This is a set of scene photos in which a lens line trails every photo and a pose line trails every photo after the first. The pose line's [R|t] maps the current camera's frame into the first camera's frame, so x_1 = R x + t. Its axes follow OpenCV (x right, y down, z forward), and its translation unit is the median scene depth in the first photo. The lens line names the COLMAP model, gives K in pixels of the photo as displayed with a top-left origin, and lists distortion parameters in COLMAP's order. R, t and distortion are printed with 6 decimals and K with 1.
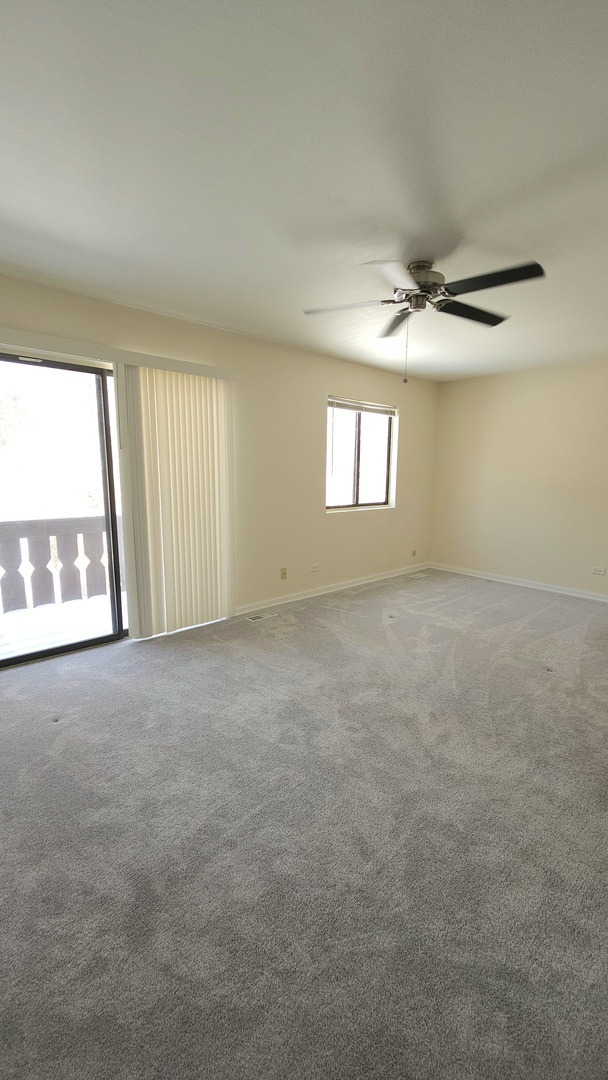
lens RADIAL K [[429.6, 0, 307.4], [0, 429.6, 542.4], [0, 0, 1]] dist [0.000582, -0.011282]
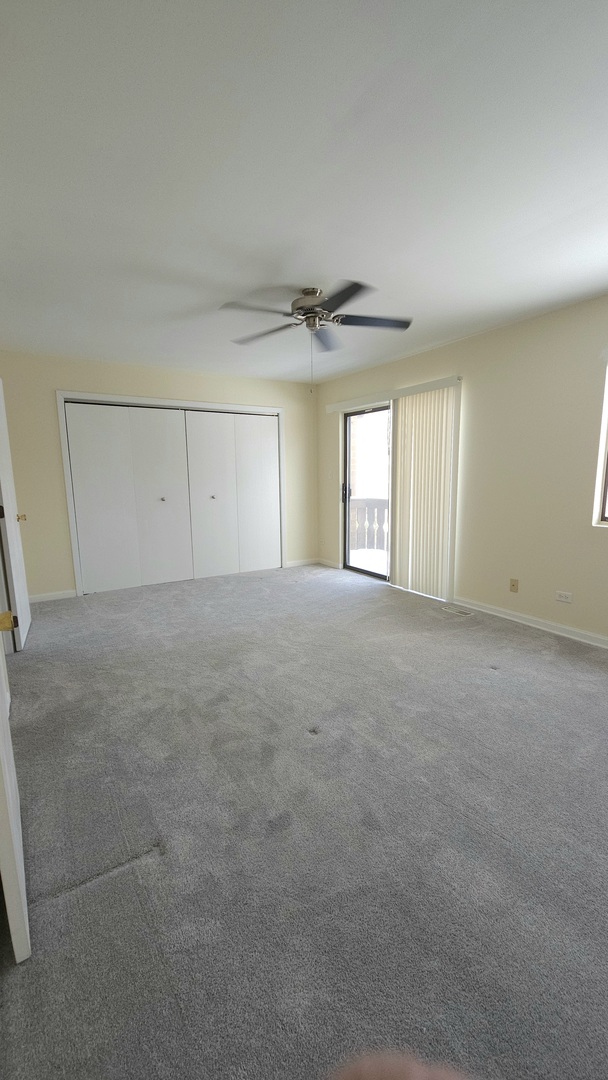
lens RADIAL K [[429.6, 0, 307.4], [0, 429.6, 542.4], [0, 0, 1]] dist [0.000582, -0.011282]
pose [[-0.126773, 0.154329, -0.979853, 1.132049], [-0.143302, 0.974610, 0.172044, -0.137363], [0.981526, 0.162225, -0.101439, 0.906390]]
